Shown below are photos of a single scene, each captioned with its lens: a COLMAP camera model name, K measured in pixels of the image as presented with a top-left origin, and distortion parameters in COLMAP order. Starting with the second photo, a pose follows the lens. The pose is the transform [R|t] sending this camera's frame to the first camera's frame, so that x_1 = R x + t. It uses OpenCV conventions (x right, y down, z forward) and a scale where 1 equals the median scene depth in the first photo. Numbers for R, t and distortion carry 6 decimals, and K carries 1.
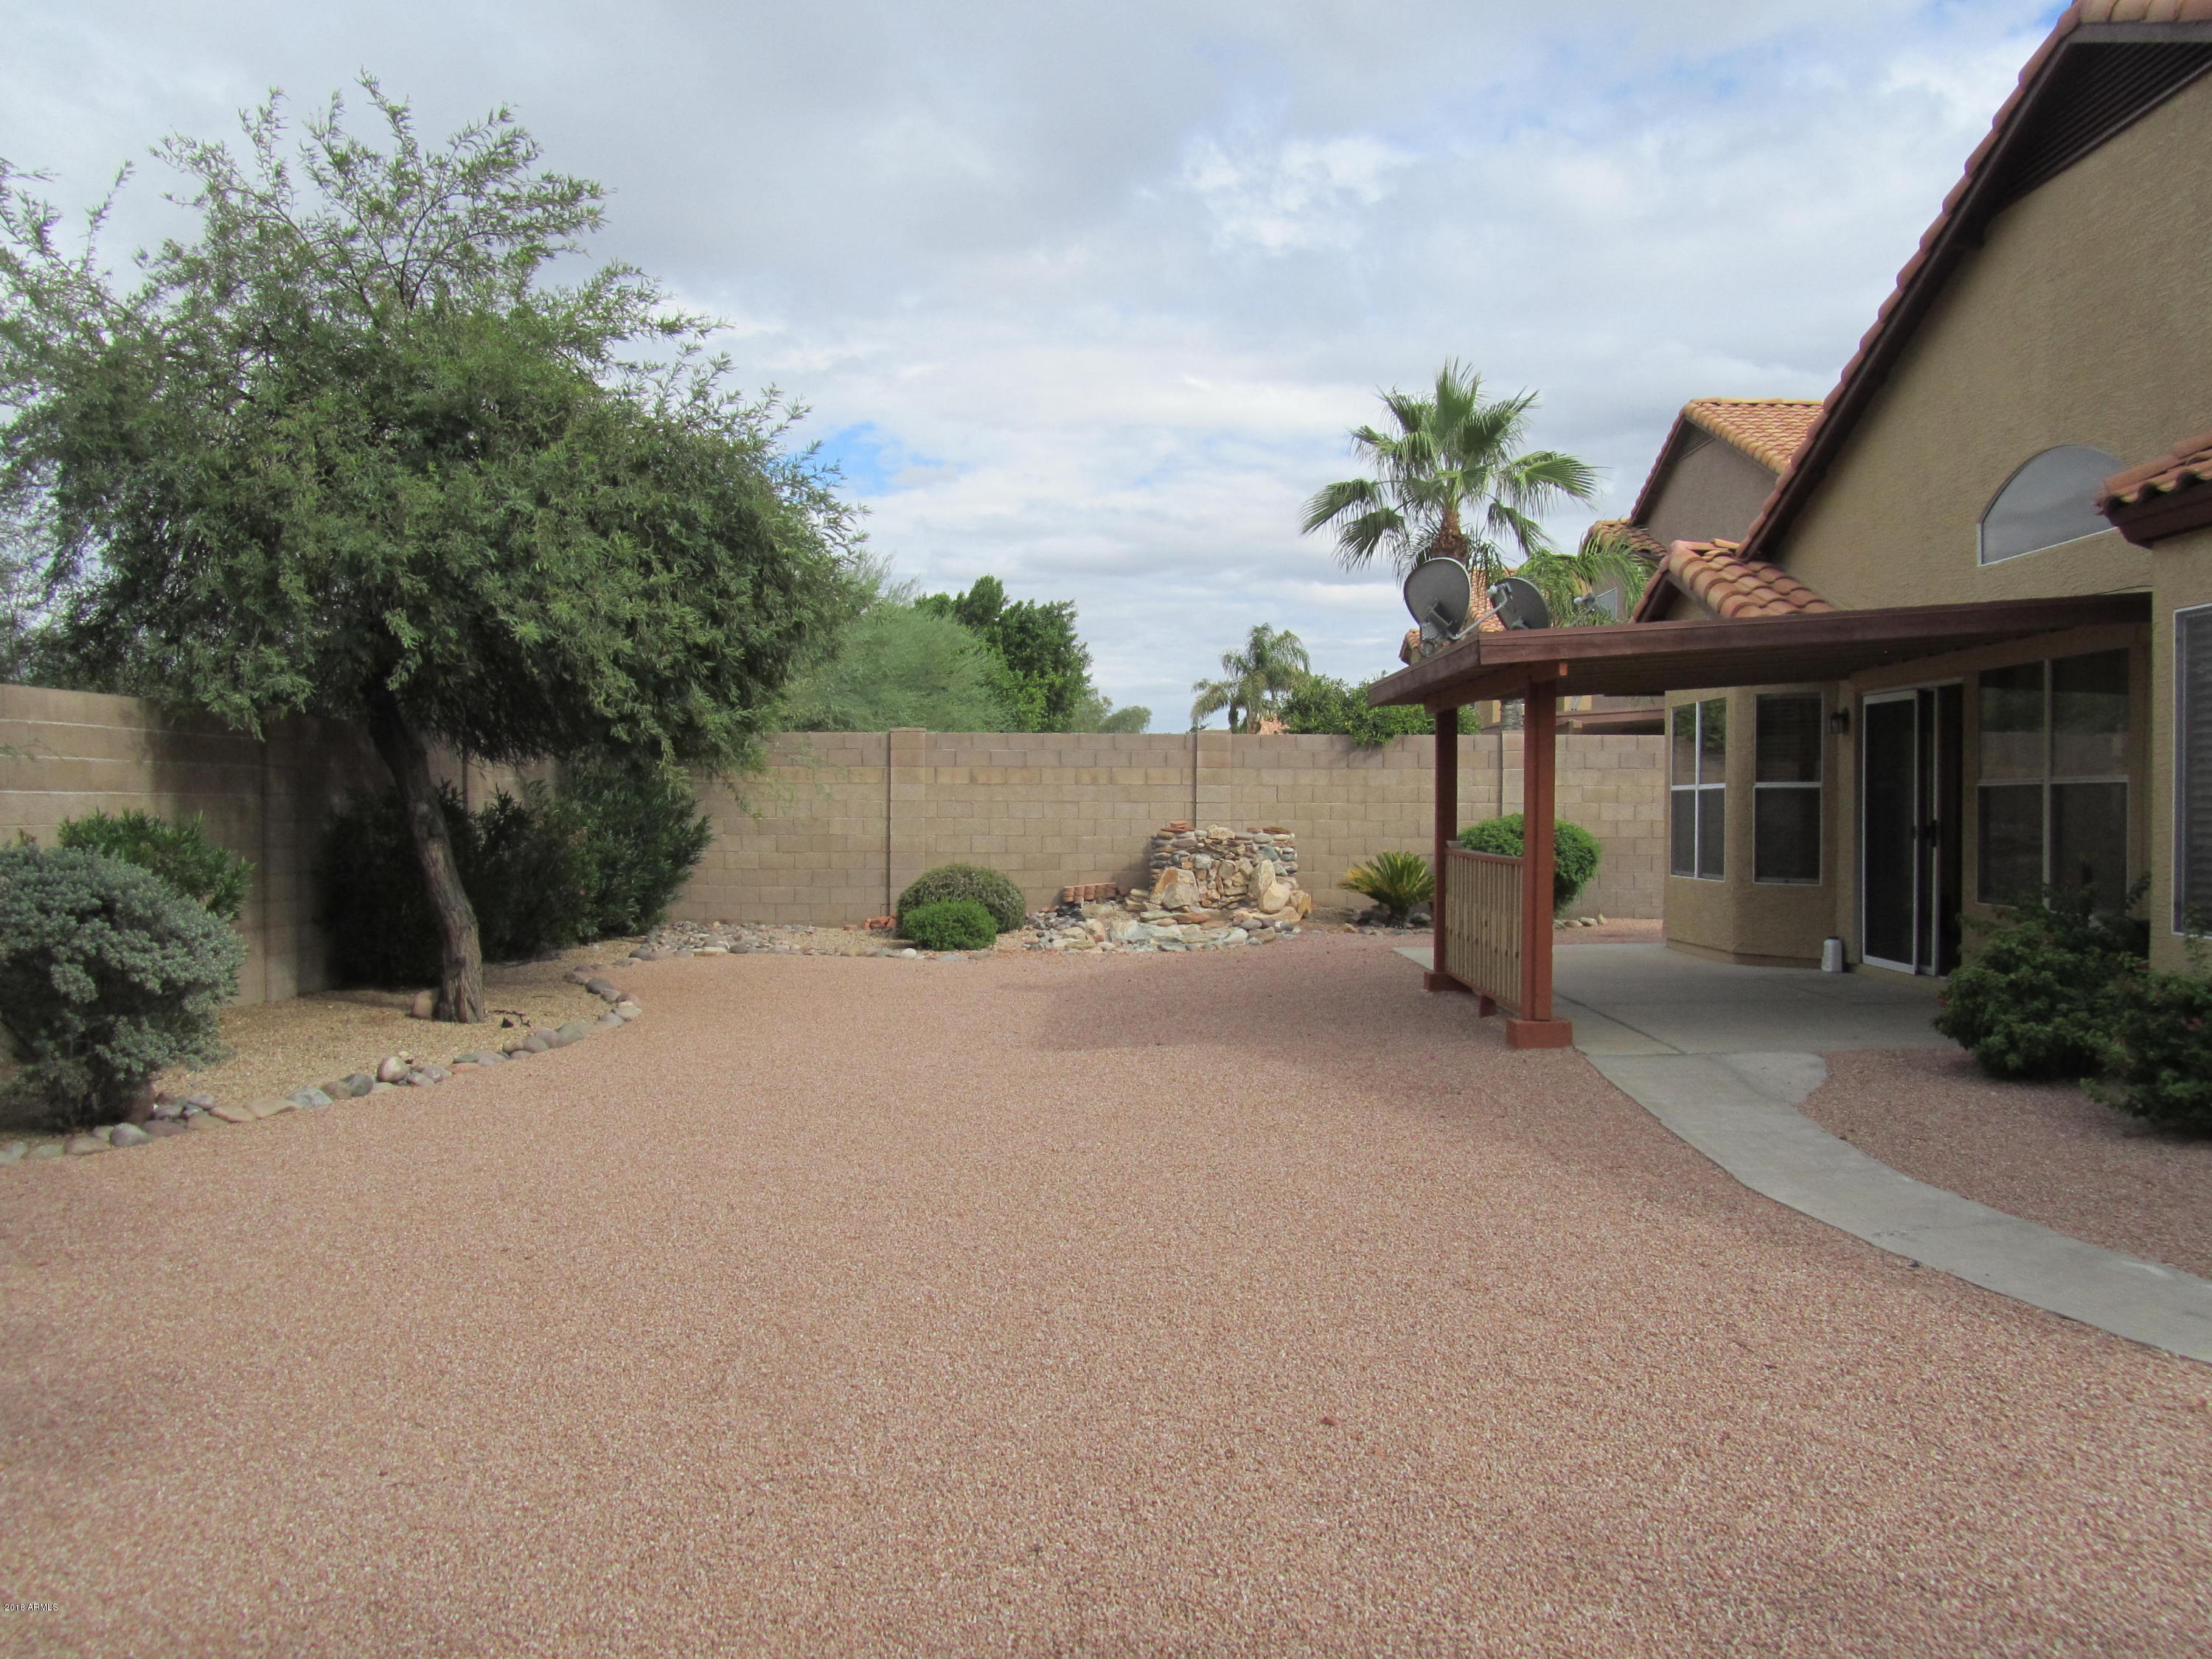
lens RADIAL K [[1810.0, 0, 1089.8], [0, 1810.0, 826.8], [0, 0, 1]] dist [-0.062347, 0.014977]
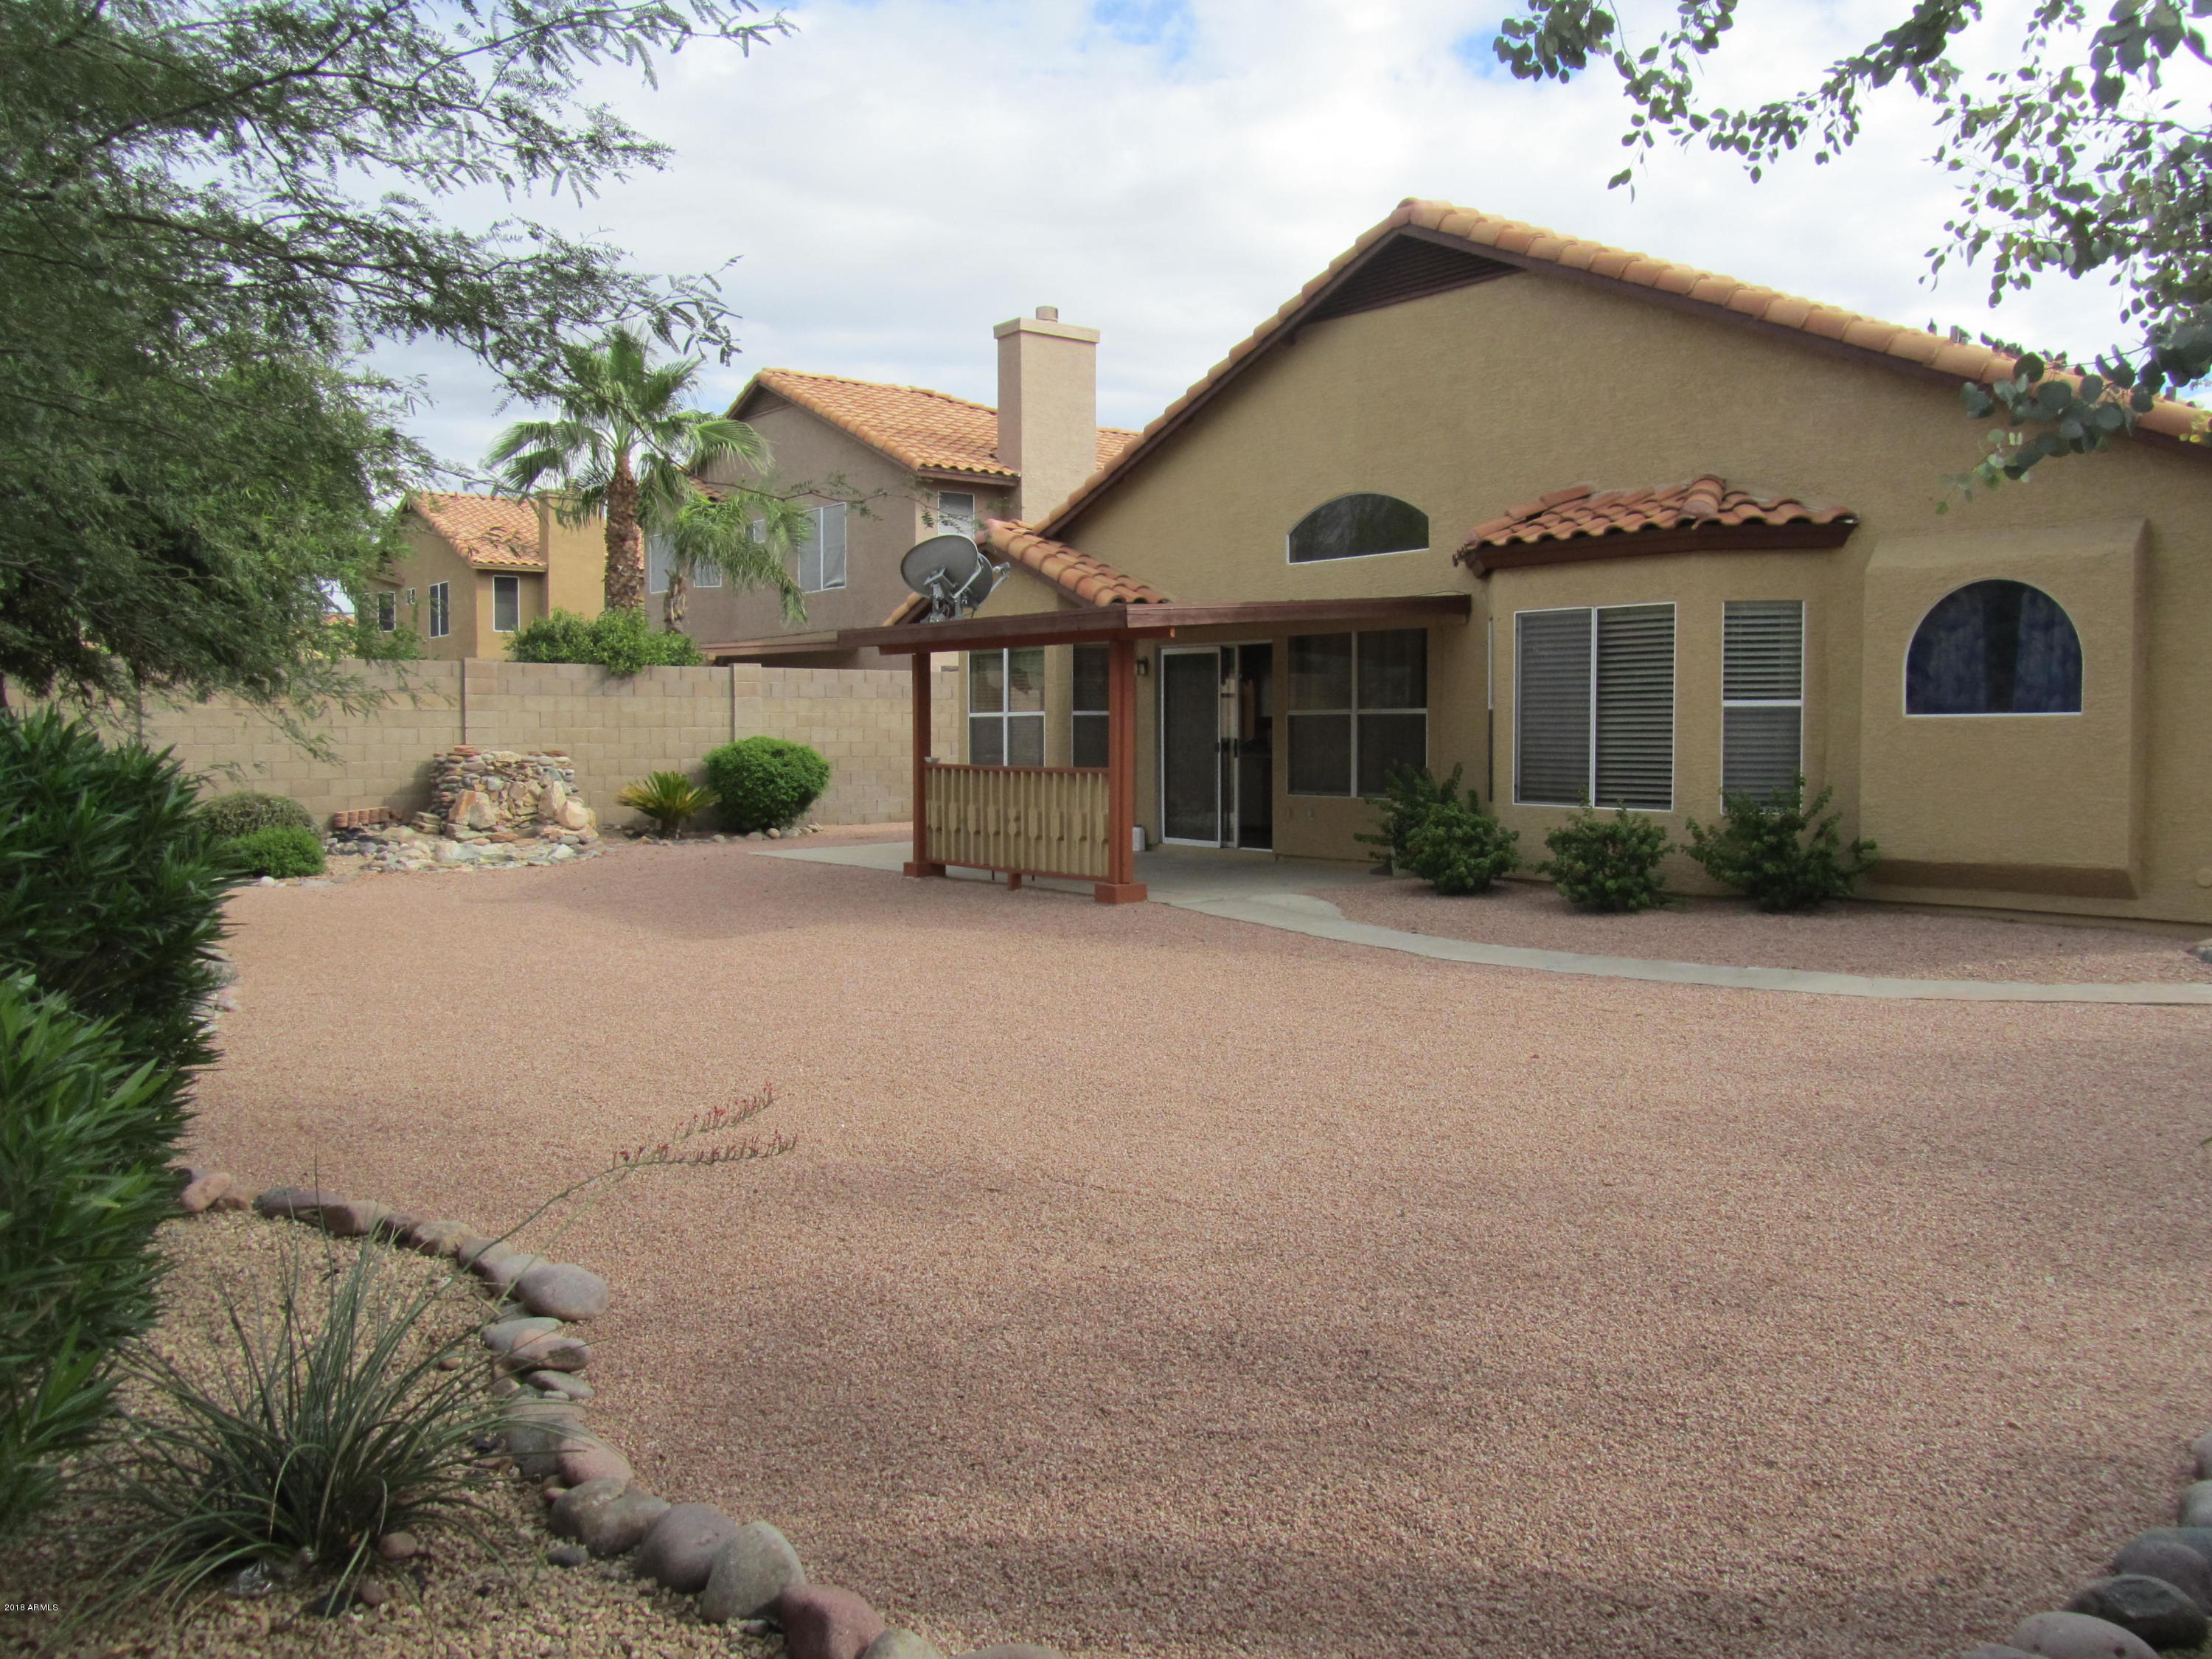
lens RADIAL K [[1810.0, 0, 1112.1], [0, 1810.0, 816.2], [0, 0, 1]] dist [-0.062347, 0.014977]
pose [[0.781747, -0.031633, 0.622793, -0.317608], [0.009077, 0.999184, 0.039358, 0.000275], [-0.623530, -0.025115, 0.781396, -0.042787]]
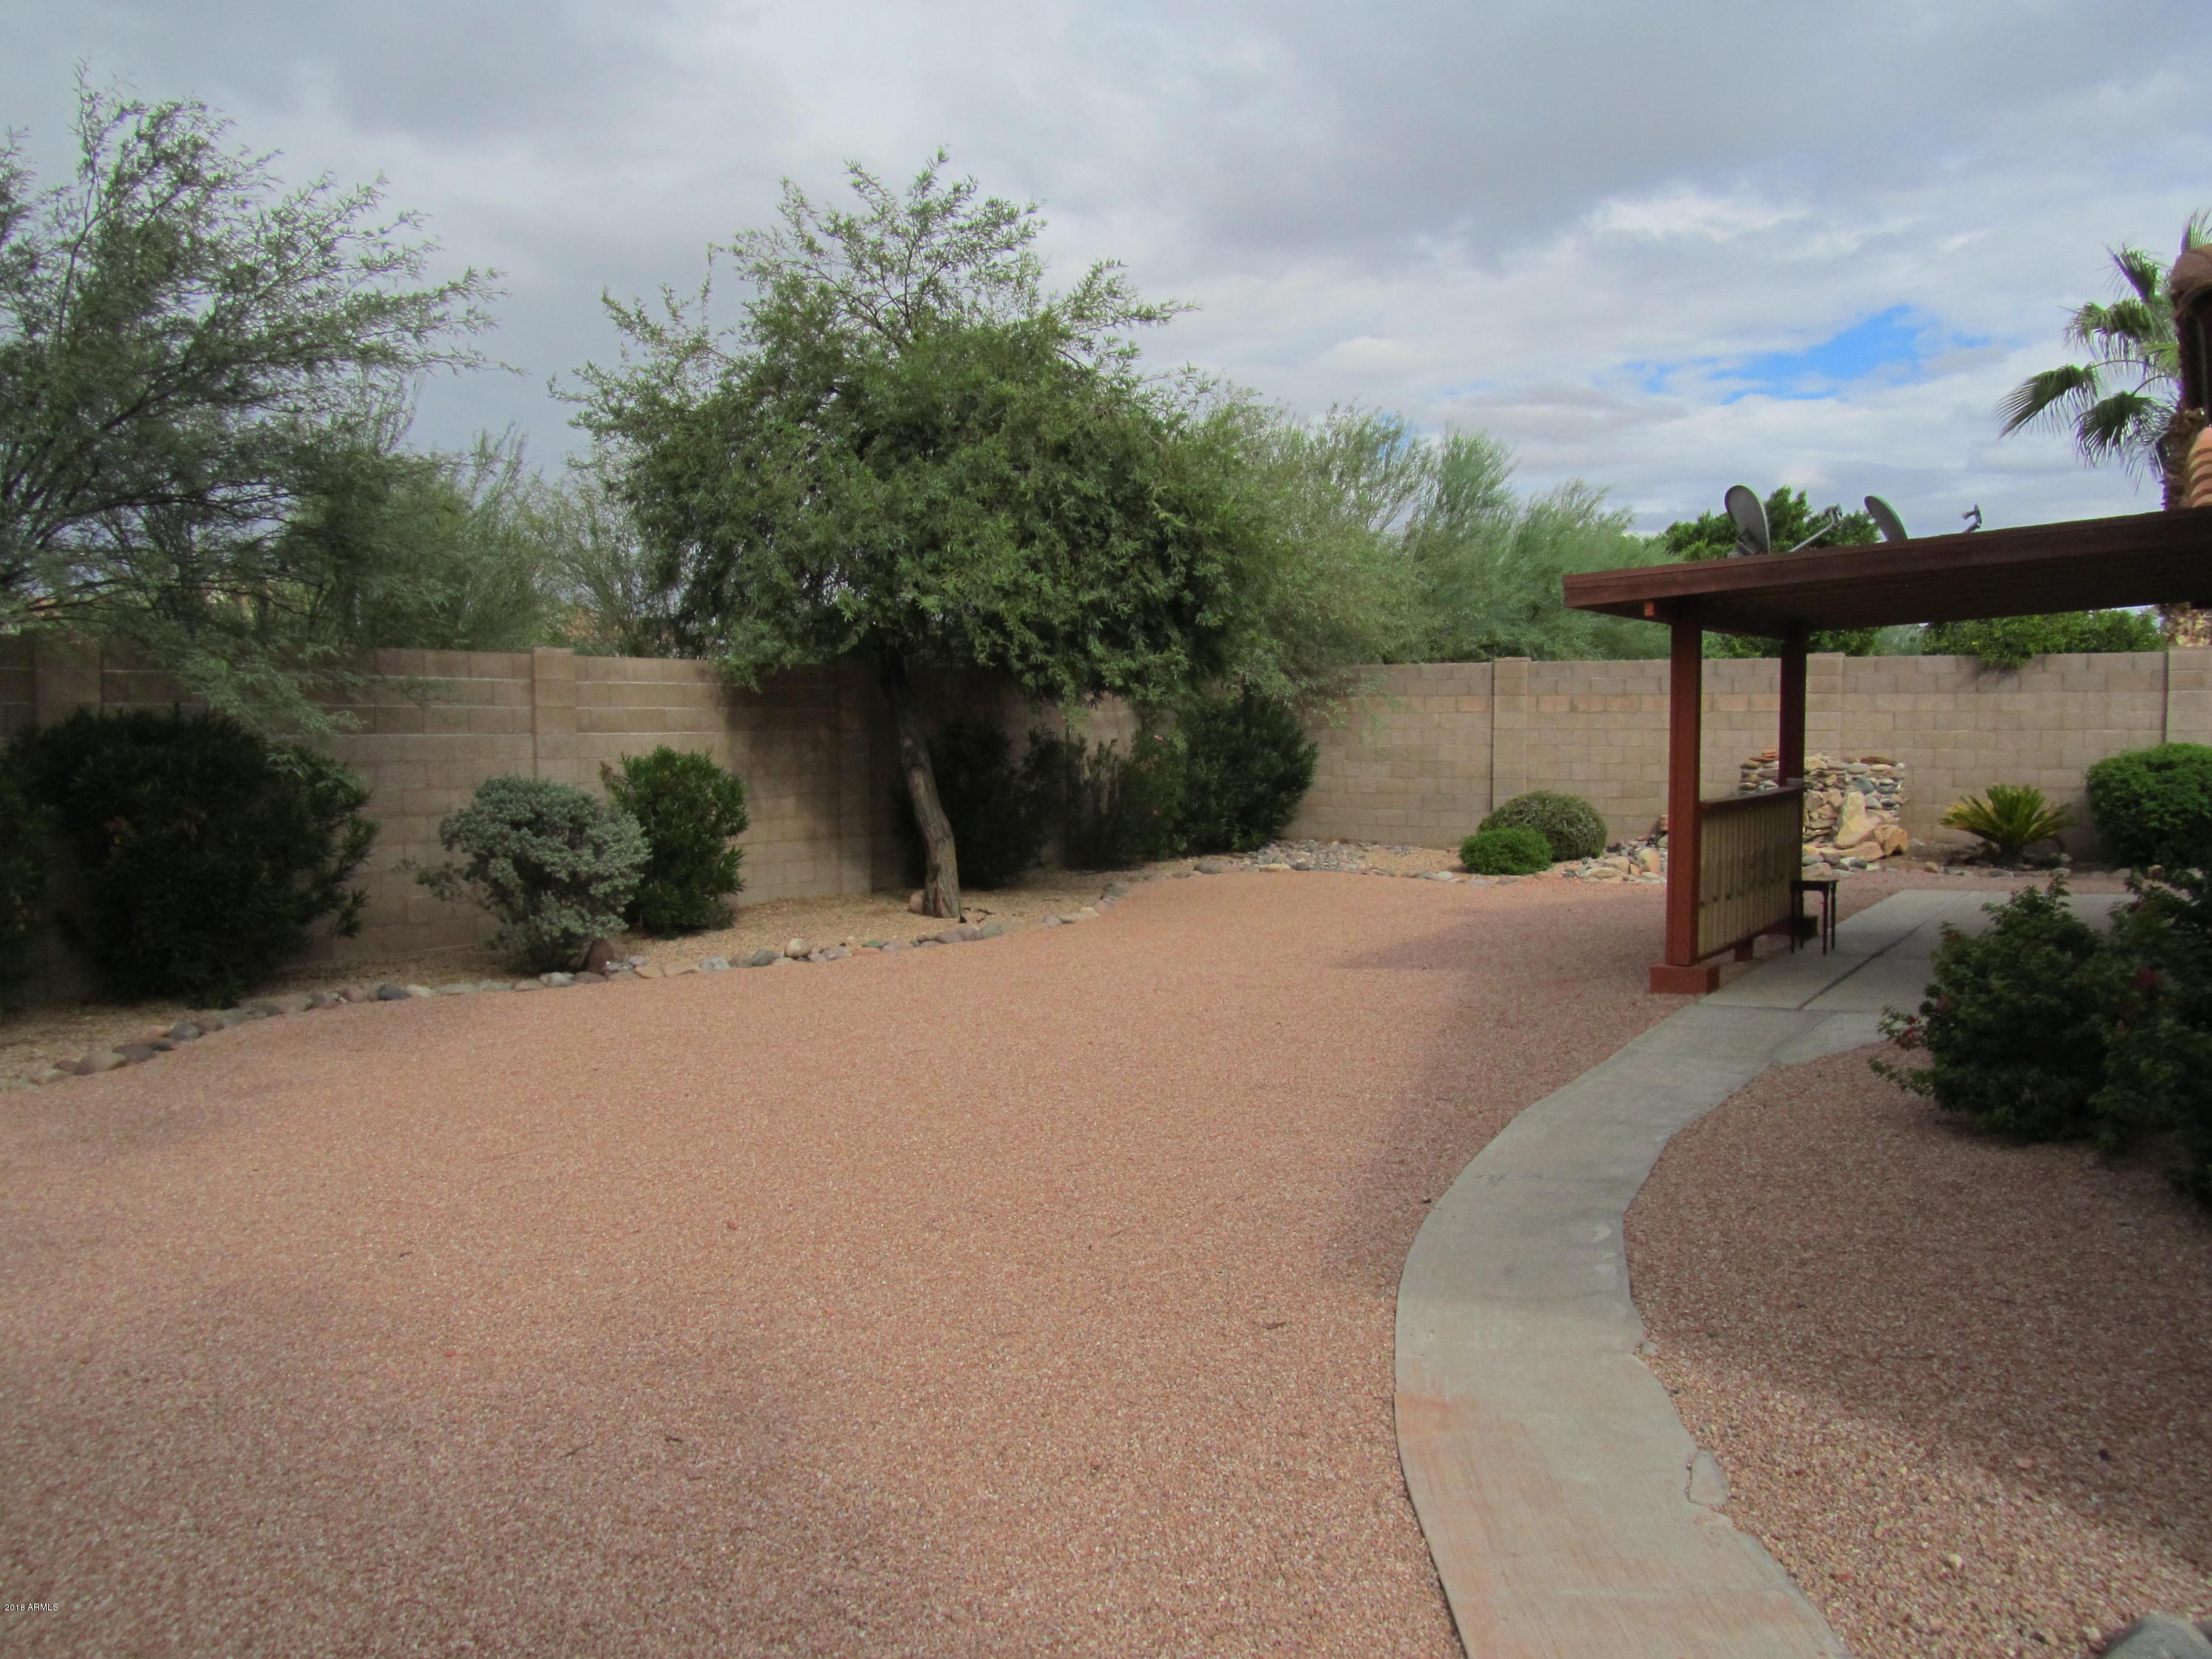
lens RADIAL K [[1810.0, 0, 1112.3], [0, 1810.0, 844.3], [0, 0, 1]] dist [-0.062347, 0.014977]
pose [[0.856287, 0.029395, -0.515663, 0.253979], [-0.000169, 0.998395, 0.056631, -0.007295], [0.516500, -0.048405, 0.854918, 0.001976]]
